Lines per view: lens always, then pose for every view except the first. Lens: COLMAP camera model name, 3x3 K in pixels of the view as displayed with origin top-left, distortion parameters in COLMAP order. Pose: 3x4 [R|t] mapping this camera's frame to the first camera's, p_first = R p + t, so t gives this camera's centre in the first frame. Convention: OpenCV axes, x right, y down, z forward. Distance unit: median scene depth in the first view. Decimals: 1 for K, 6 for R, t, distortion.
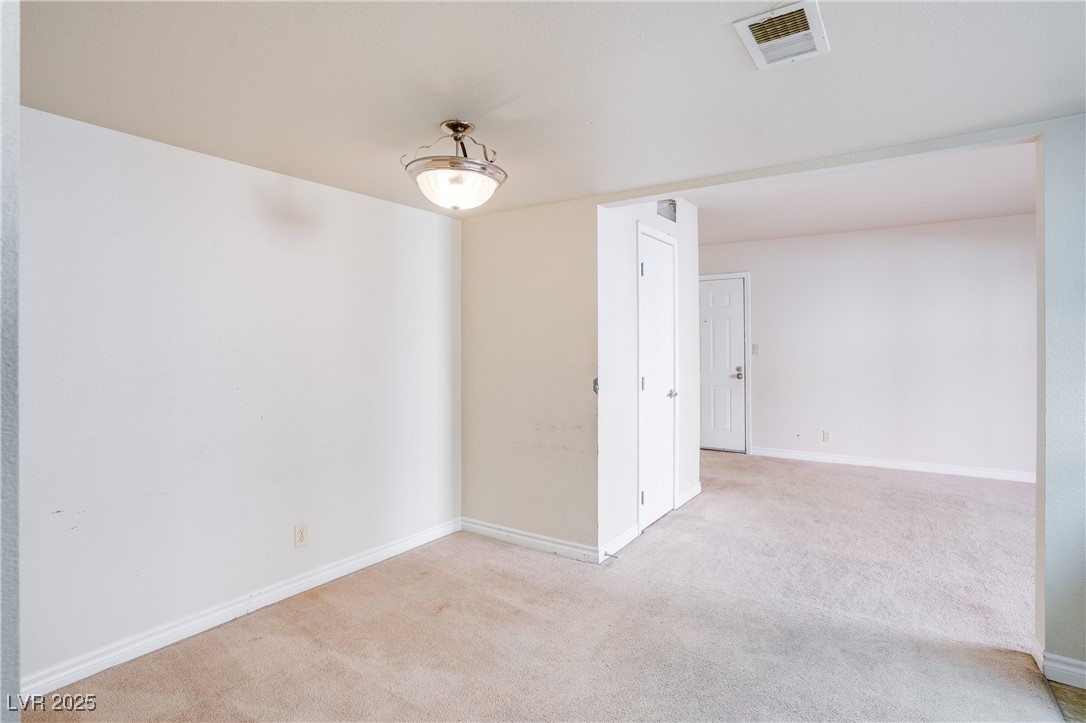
lens RADIAL K [[517.7, 0, 543.5], [0, 517.7, 343.0], [0, 0, 1]] dist [-0.022620, 0.000827]
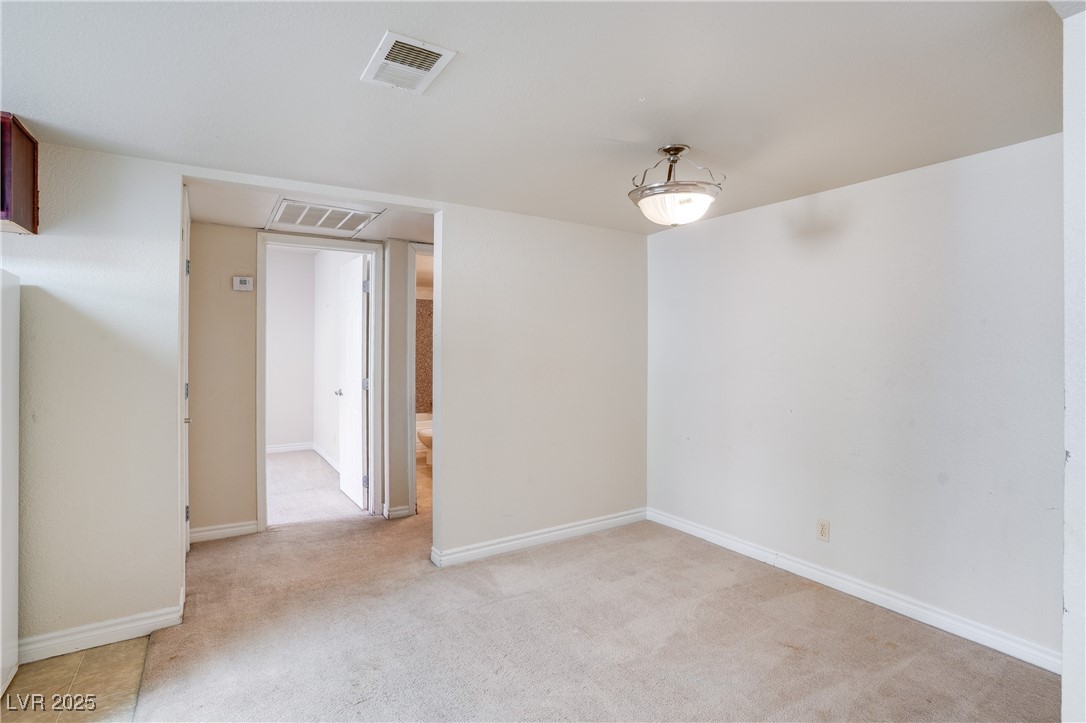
lens RADIAL K [[517.7, 0, 549.0], [0, 517.7, 358.2], [0, 0, 1]] dist [-0.022620, 0.000827]
pose [[-0.358673, 0.021213, -0.933222, 0.712757], [0.009071, 0.999774, 0.019240, -0.005072], [0.933419, -0.001564, -0.358784, 0.856442]]
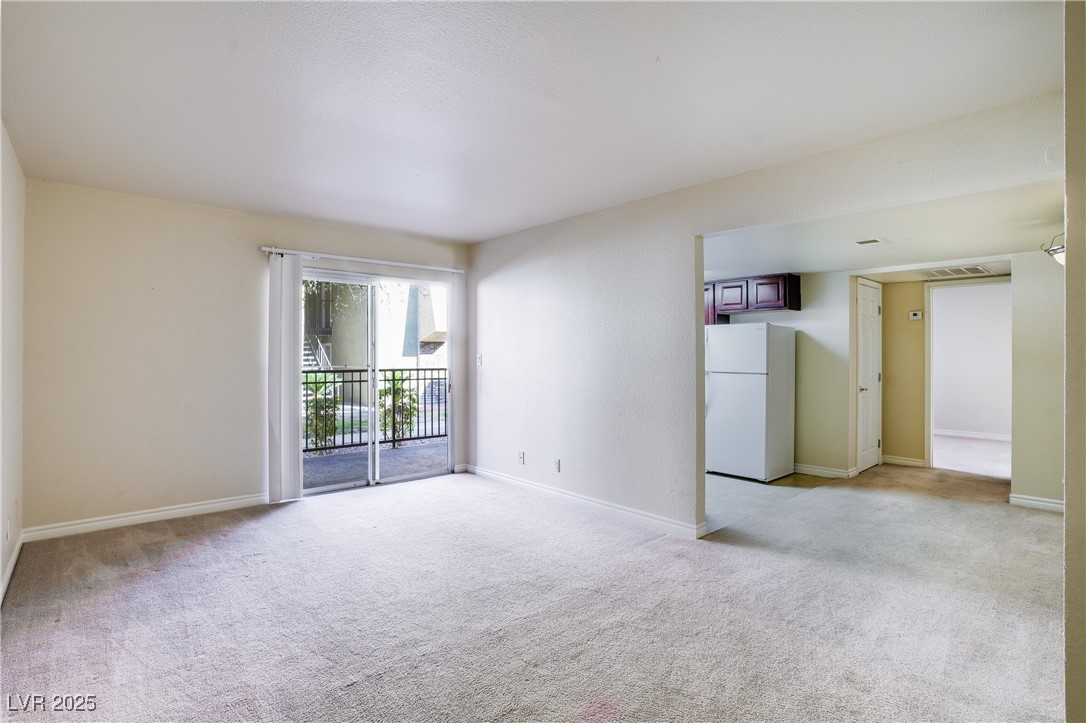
lens RADIAL K [[519.9, 0, 543.0], [0, 519.9, 357.9], [0, 0, 1]] dist [-0.004507, -0.000041]
pose [[-0.973695, 0.003478, 0.227828, 0.819778], [0.002791, 0.999991, -0.003337, 0.008060], [-0.227838, -0.002613, -0.973696, 2.260313]]
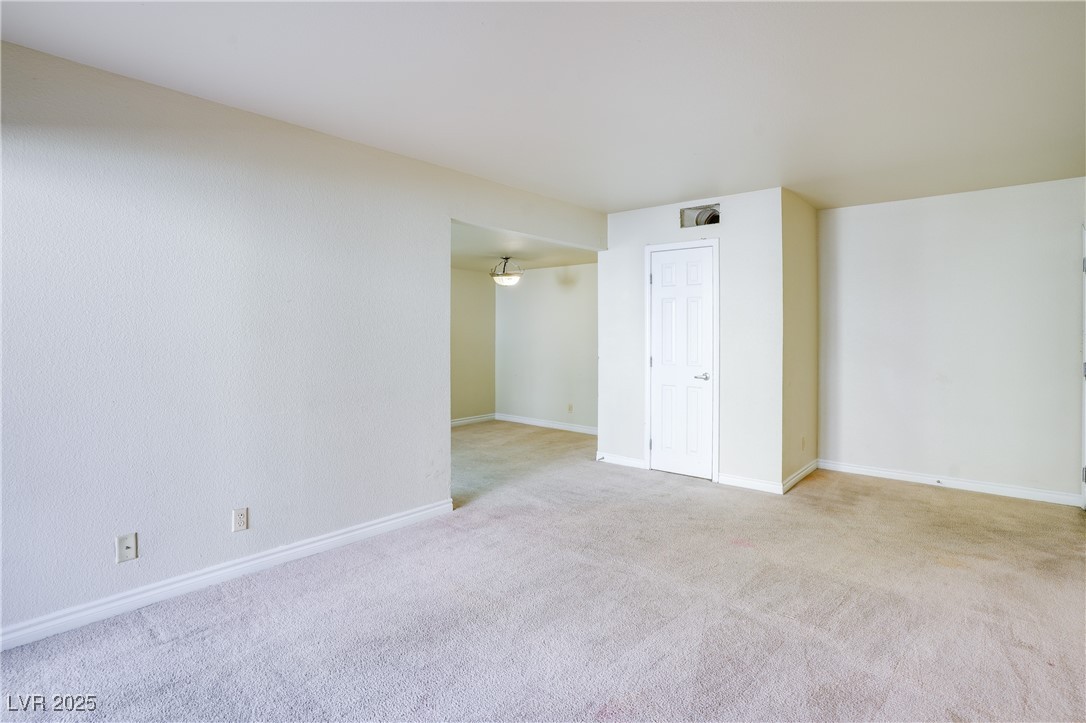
lens RADIAL K [[559.8, 0, 542.2], [0, 559.8, 352.3], [0, 0, 1]] dist [-0.022560, 0.001307]
pose [[-0.091911, 0.037402, -0.995065, 2.317747], [-0.000060, 0.999294, 0.037567, -0.007381], [0.995767, 0.003512, -0.091844, 1.134399]]
